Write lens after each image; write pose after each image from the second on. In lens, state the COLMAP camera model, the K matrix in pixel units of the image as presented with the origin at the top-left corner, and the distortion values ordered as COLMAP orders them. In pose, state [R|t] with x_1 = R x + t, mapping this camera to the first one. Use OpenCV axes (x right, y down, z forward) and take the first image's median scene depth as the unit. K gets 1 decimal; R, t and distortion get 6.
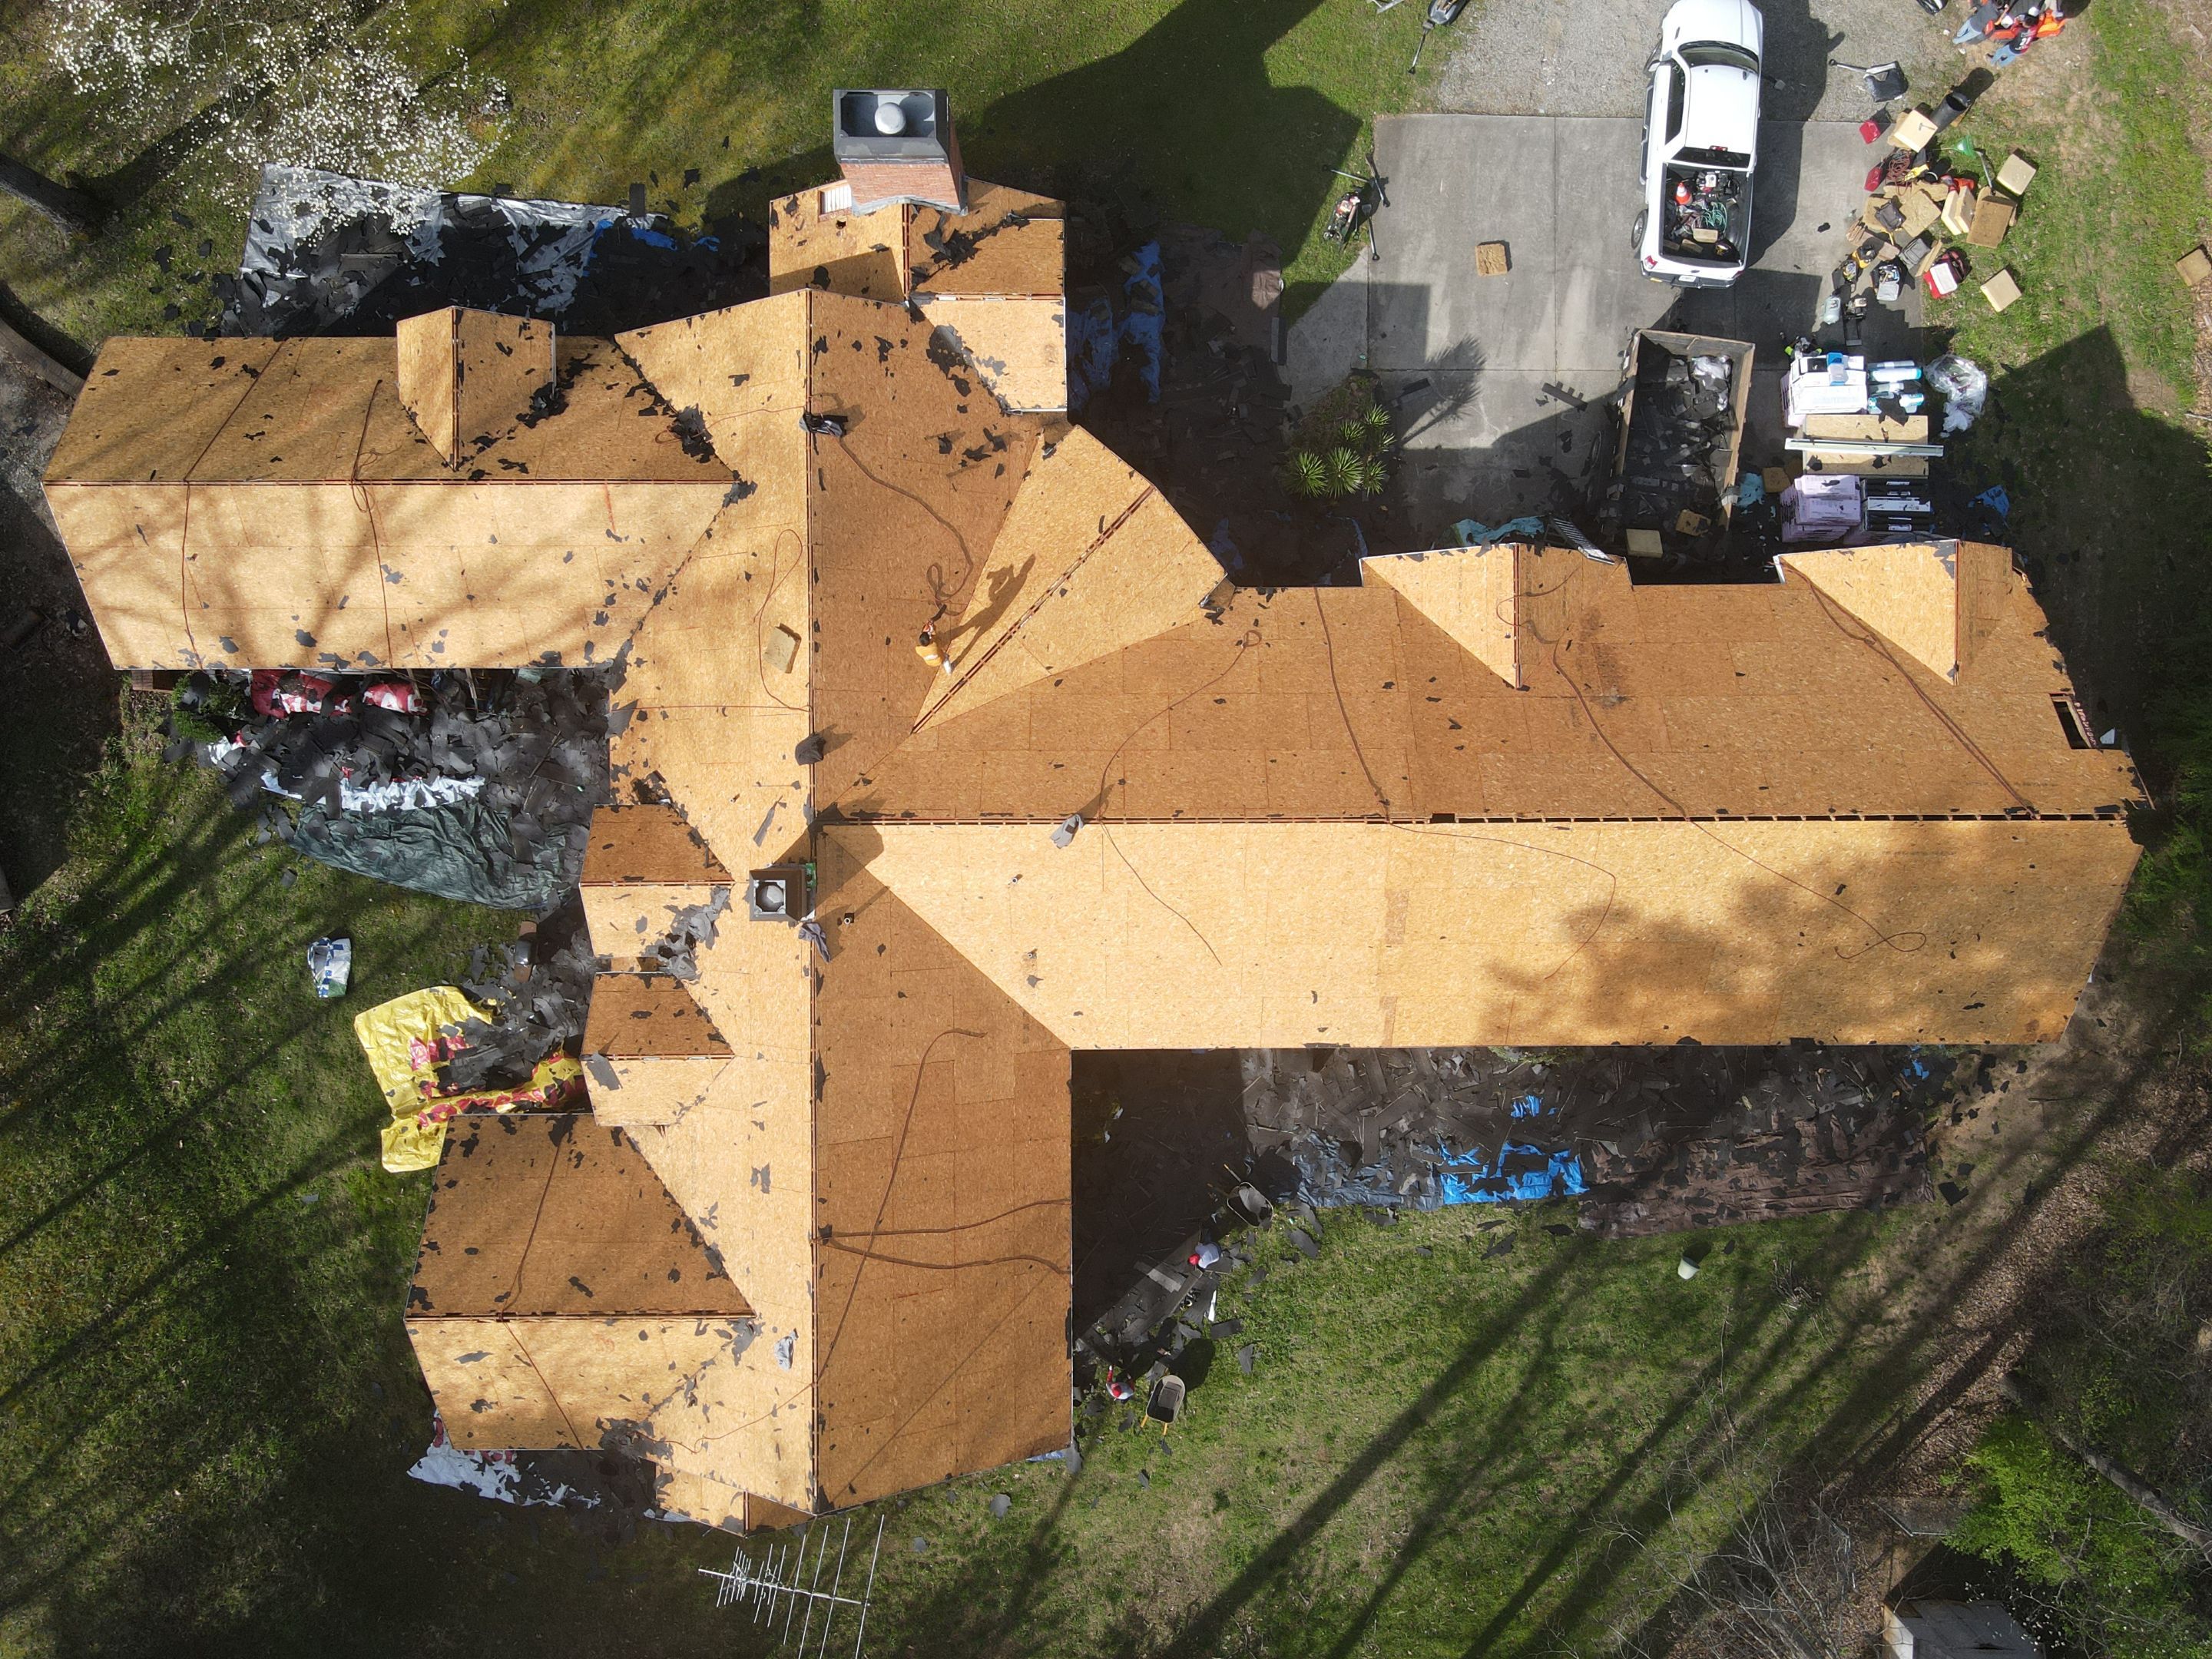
lens RADIAL K [[1619.8, 0, 1099.3], [0, 1619.8, 819.7], [0, 0, 1]] dist [0.005655, 0.009467]
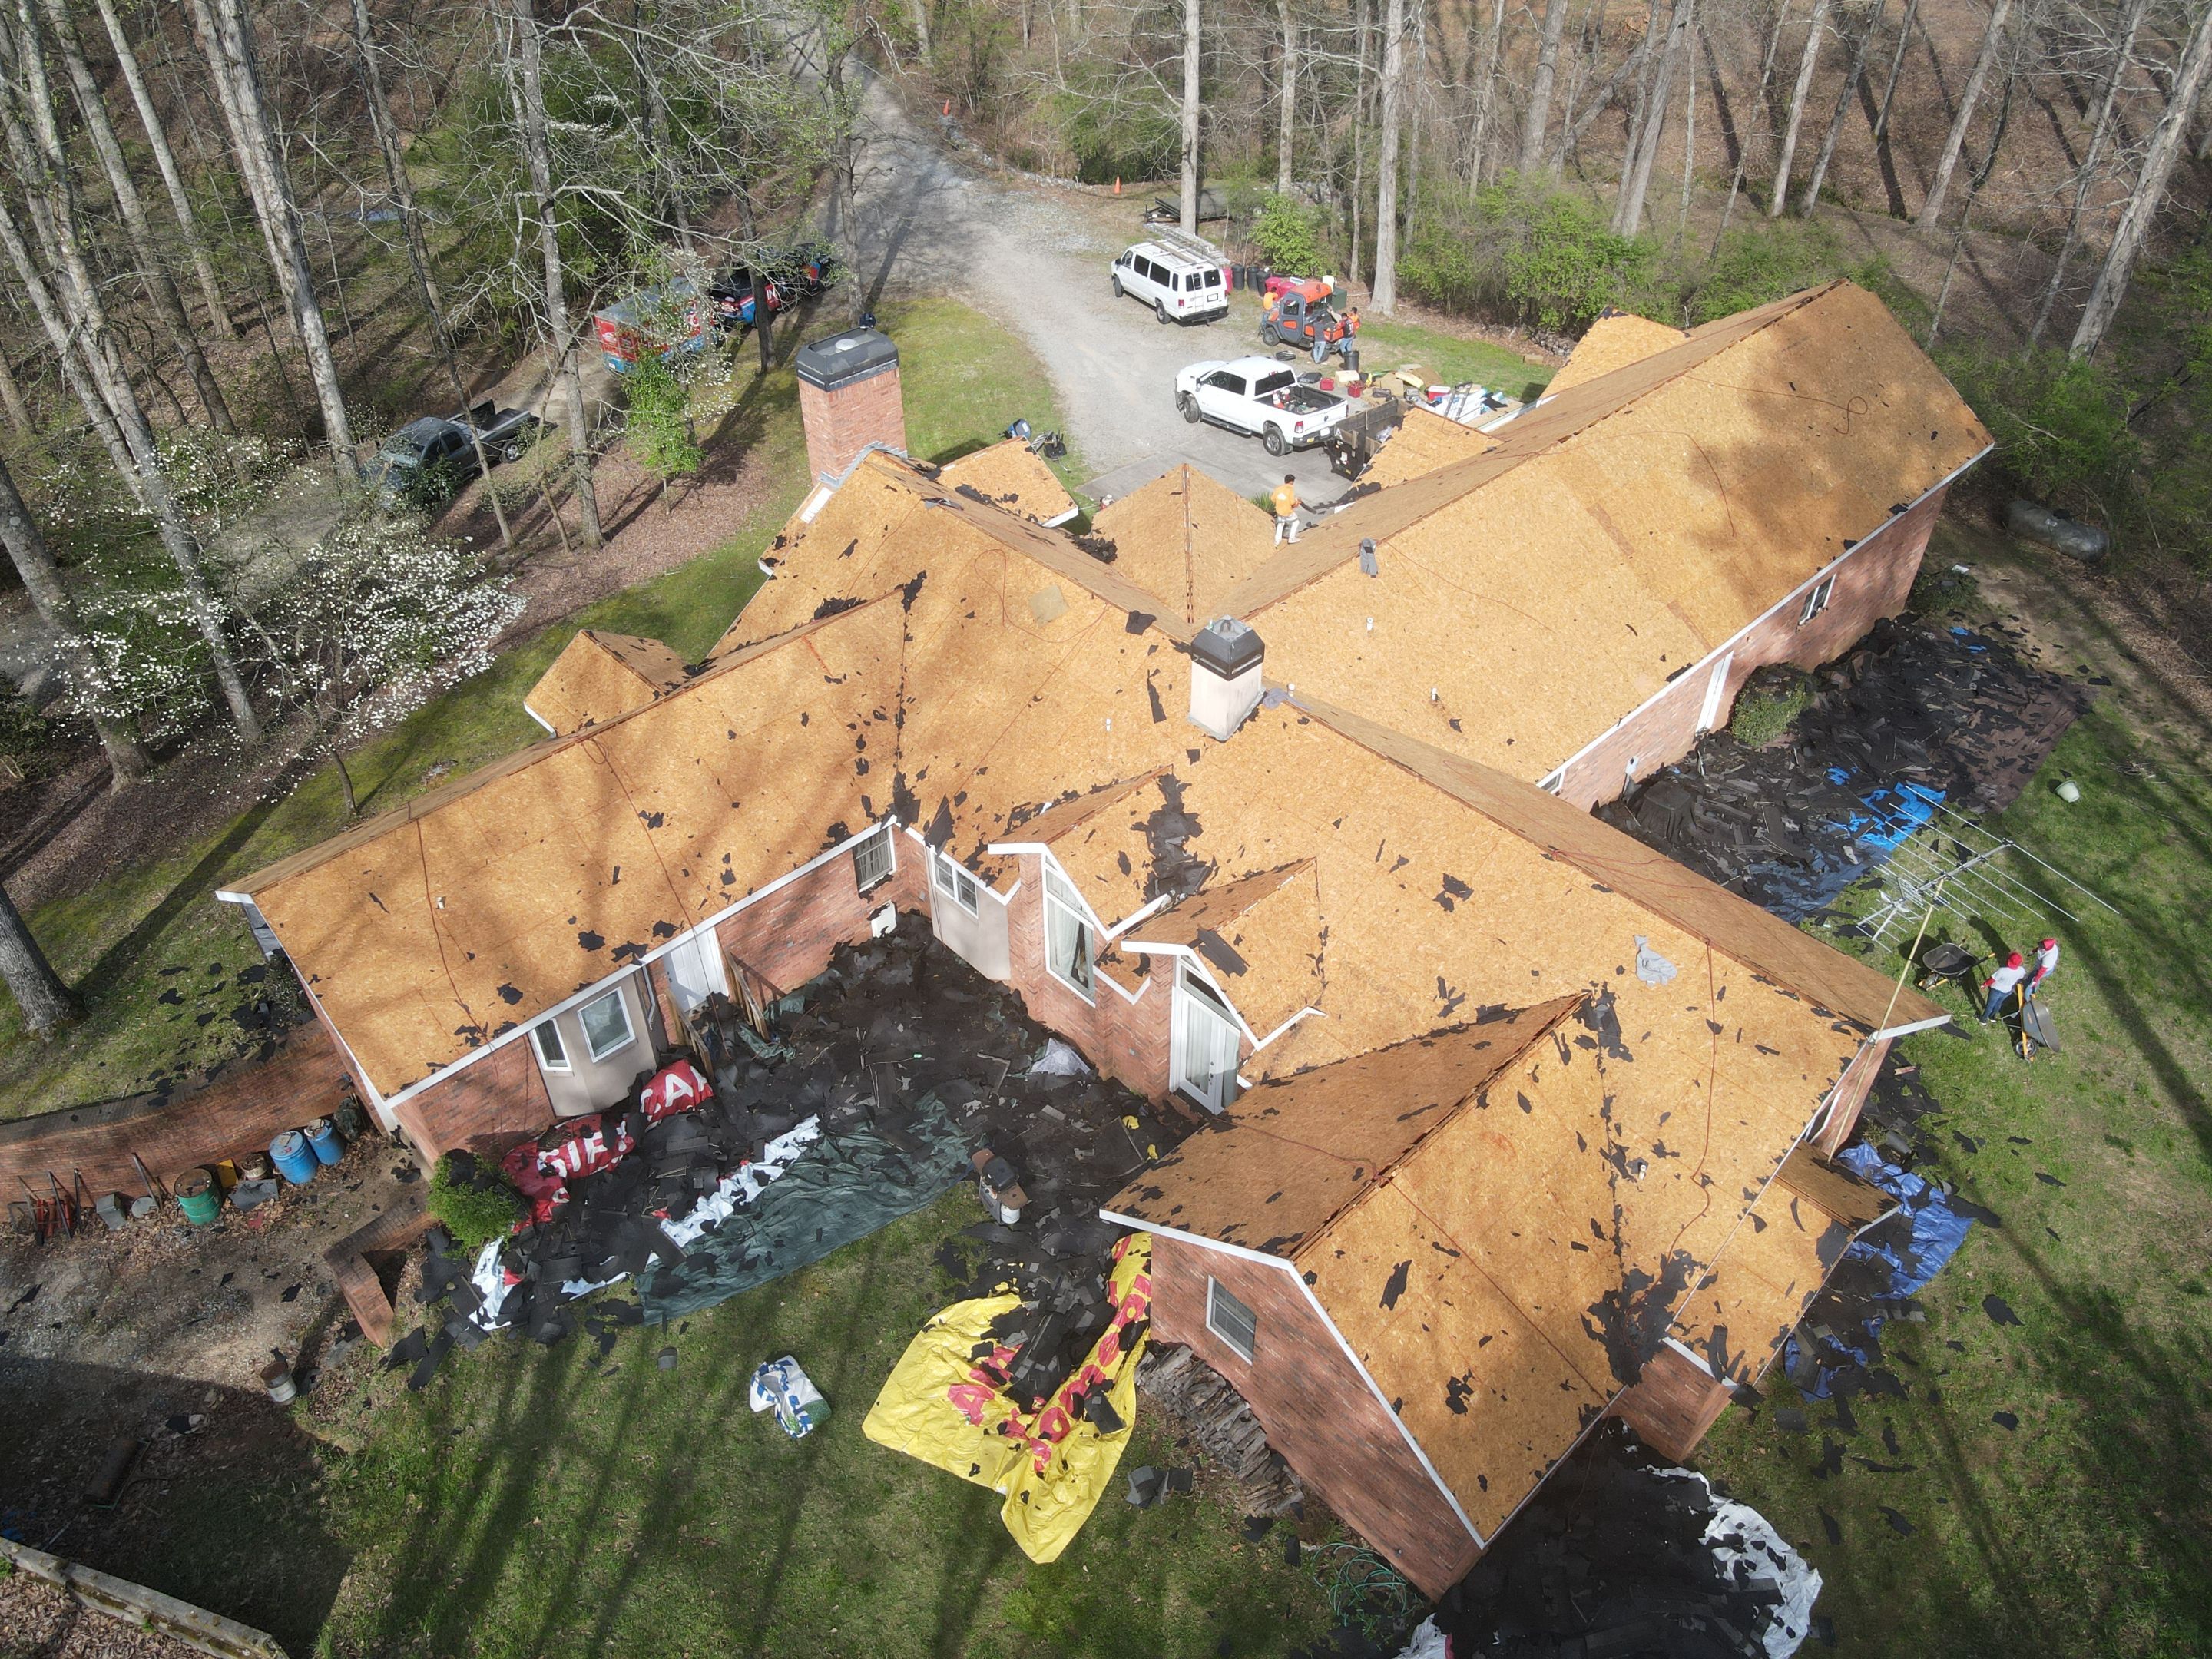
lens RADIAL K [[1619.8, 0, 1106.4], [0, 1619.8, 820.3], [0, 0, 1]] dist [0.005655, 0.009467]
pose [[0.728415, -0.443021, 0.522631, -0.641861], [0.685062, 0.459762, -0.565074, 0.470120], [0.010053, 0.769644, 0.638395, 0.382032]]
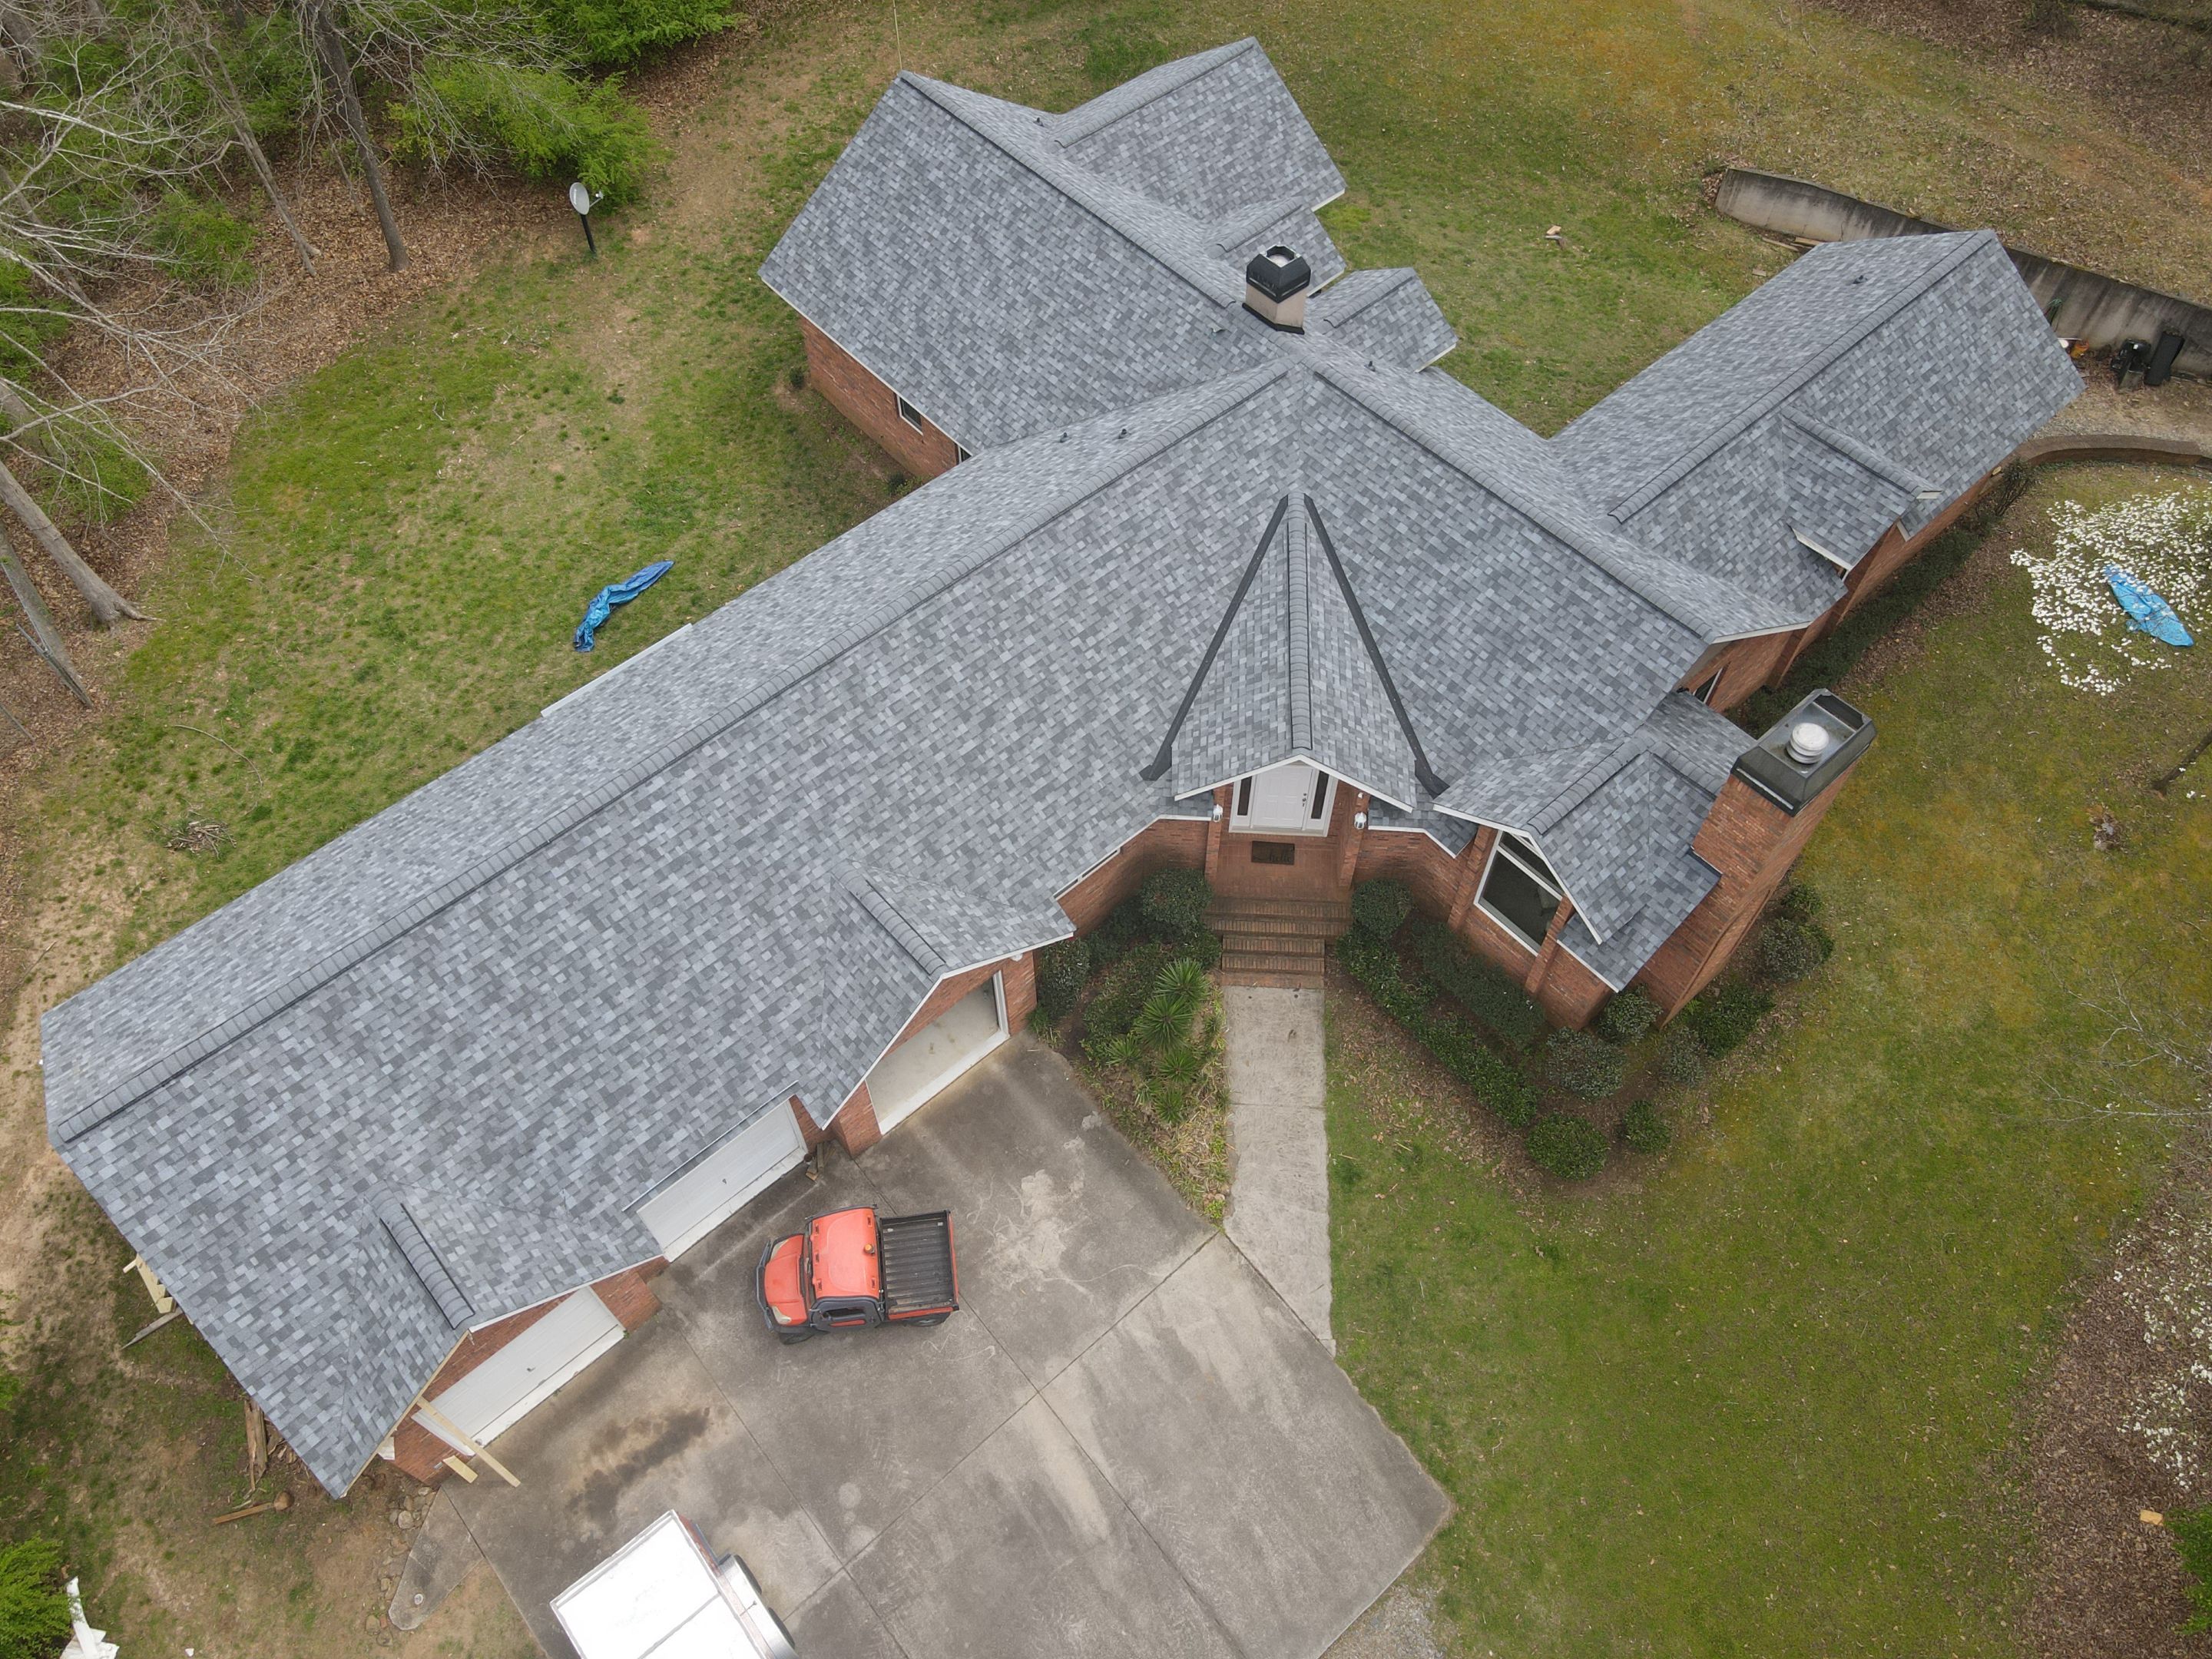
lens RADIAL K [[1619.8, 0, 1107.0], [0, 1619.8, 817.1], [0, 0, 1]] dist [0.005655, 0.009467]
pose [[-0.751649, 0.549776, -0.364377, 0.395357], [-0.659559, -0.628510, 0.412258, -0.453099], [-0.002365, 0.550201, 0.835029, 0.233945]]
